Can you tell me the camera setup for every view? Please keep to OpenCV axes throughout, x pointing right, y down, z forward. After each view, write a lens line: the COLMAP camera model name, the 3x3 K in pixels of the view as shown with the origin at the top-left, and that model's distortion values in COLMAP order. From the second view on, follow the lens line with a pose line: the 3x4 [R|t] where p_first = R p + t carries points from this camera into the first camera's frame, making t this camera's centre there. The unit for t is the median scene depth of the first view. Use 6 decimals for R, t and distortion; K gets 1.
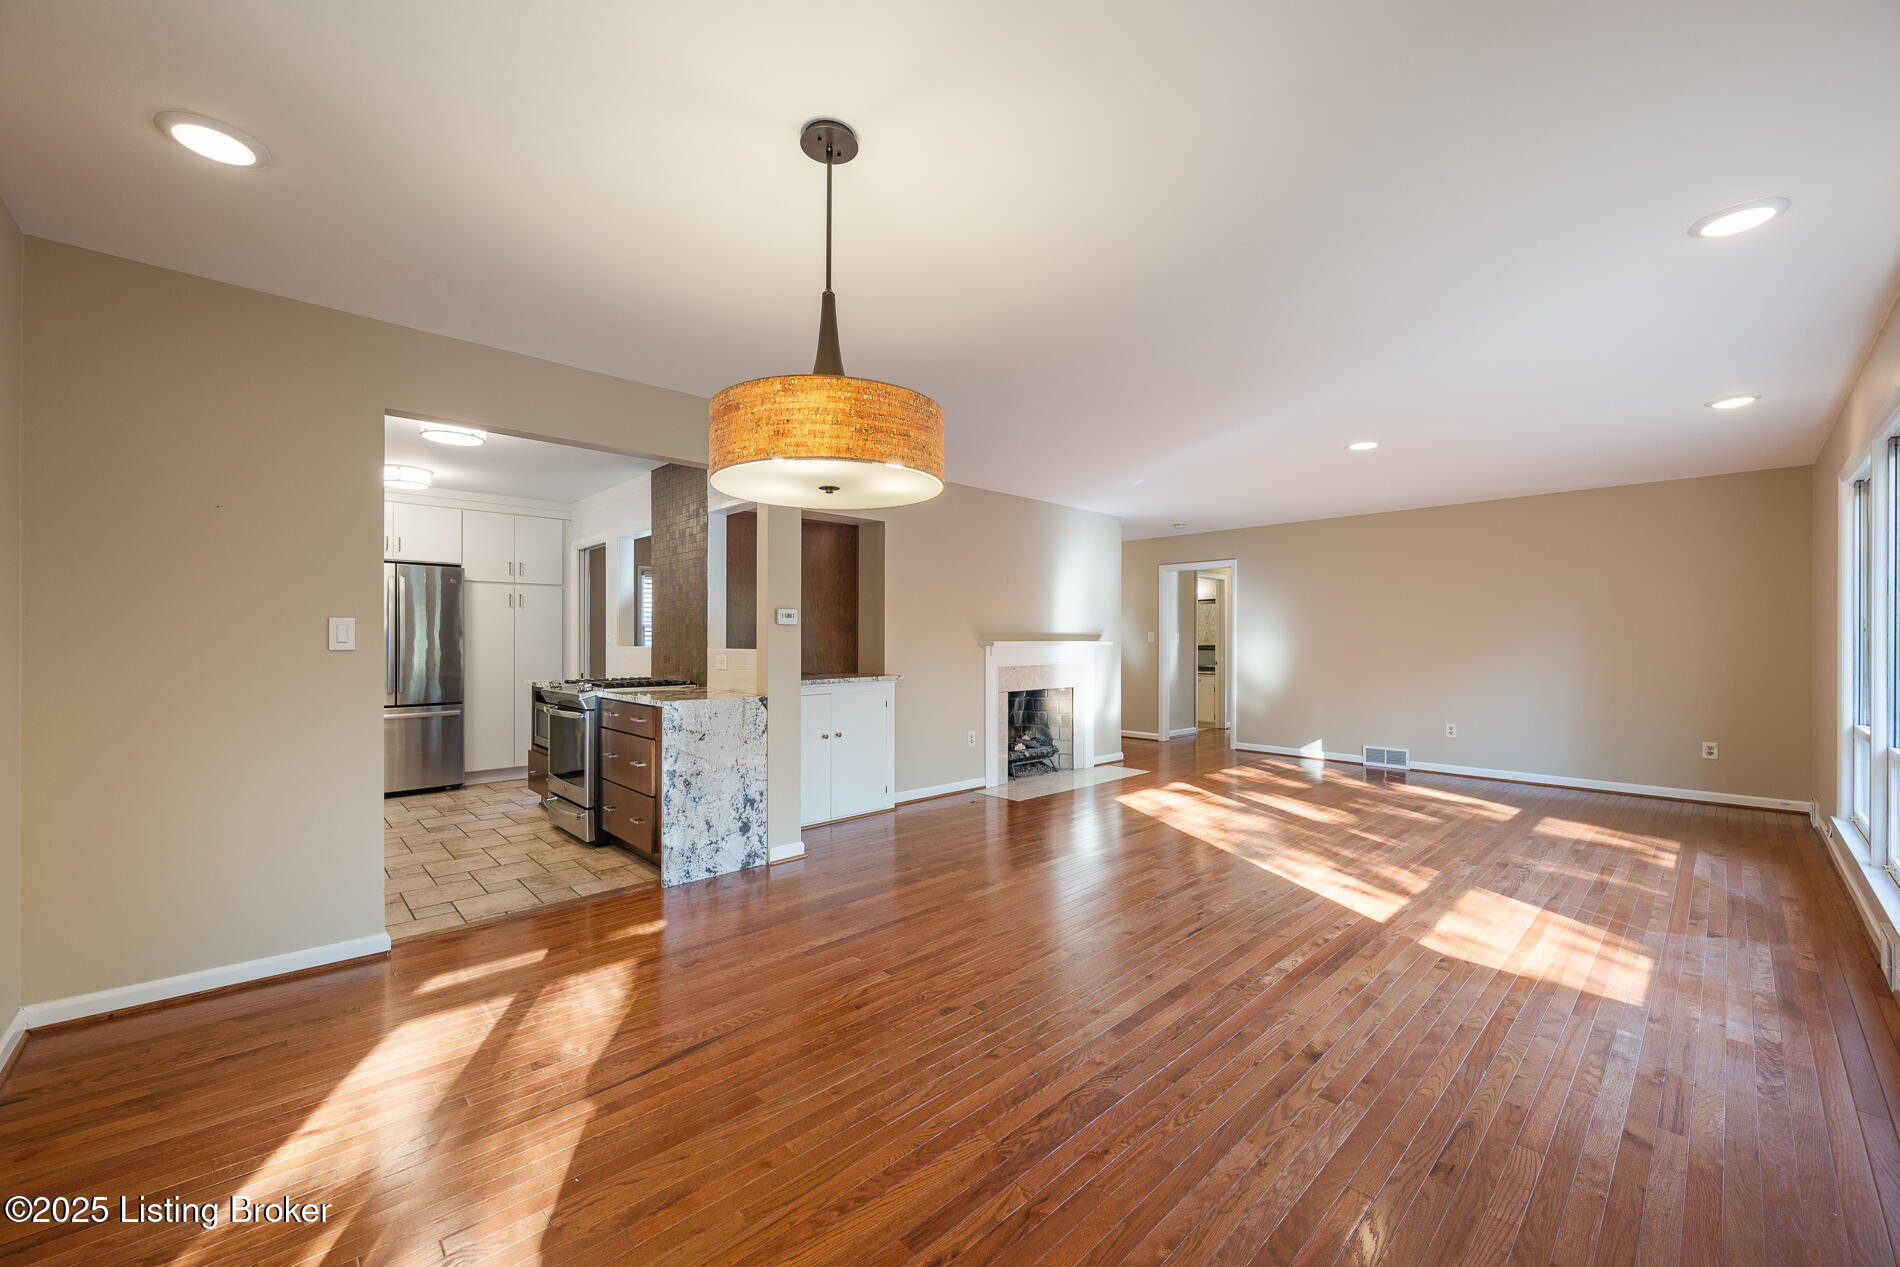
lens RADIAL K [[743.1, 0, 946.4], [0, 743.1, 637.4], [0, 0, 1]] dist [-0.000272, -0.000779]
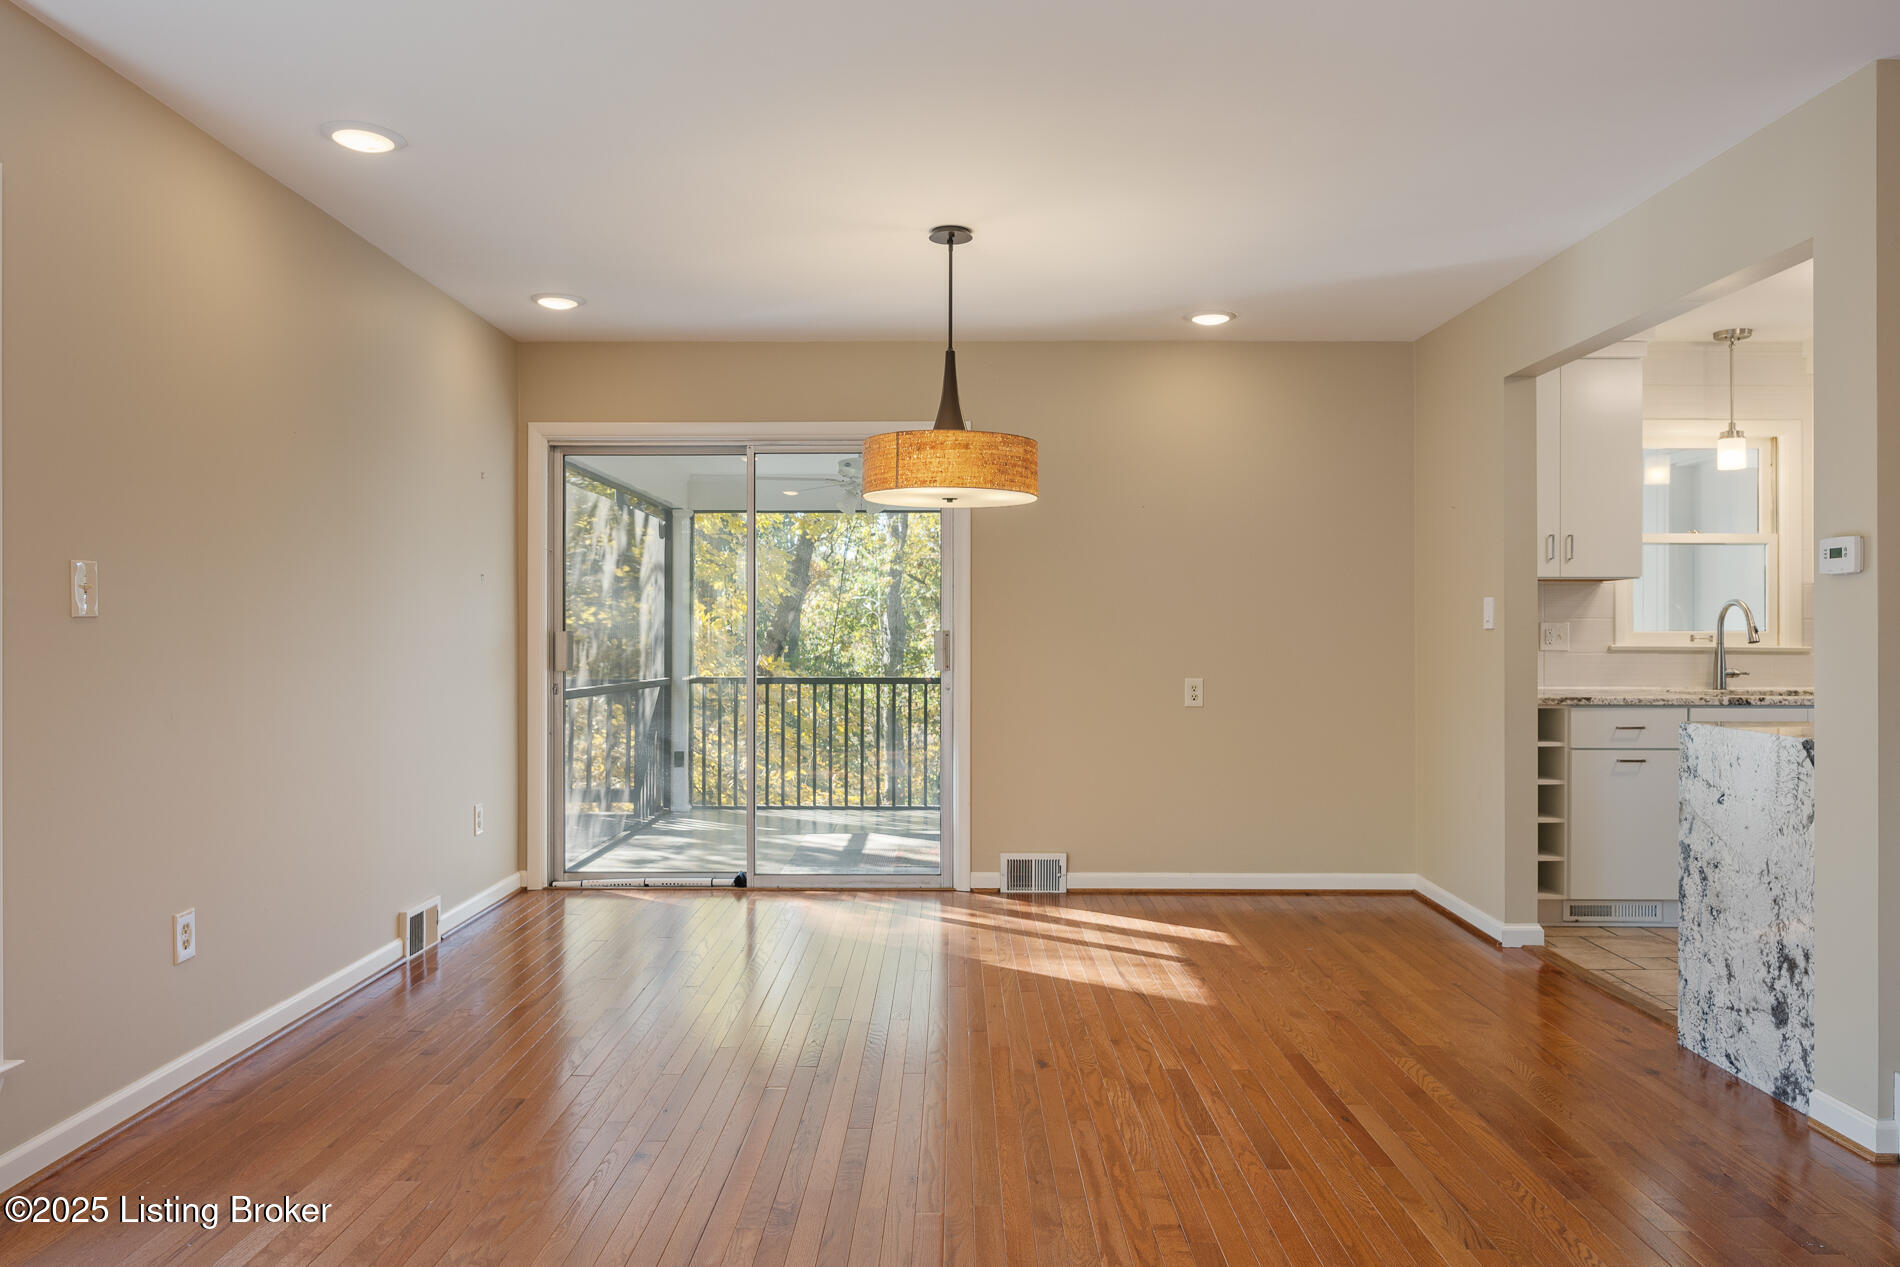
lens RADIAL K [[1203.1, 0, 947.7], [0, 1203.1, 632.1], [0, 0, 1]] dist [0.002020, 0.000382]
pose [[-0.694388, -0.006347, -0.719573, 0.659658], [-0.002873, 0.999978, -0.006048, 0.022625], [0.719595, -0.002132, -0.694390, 1.180987]]
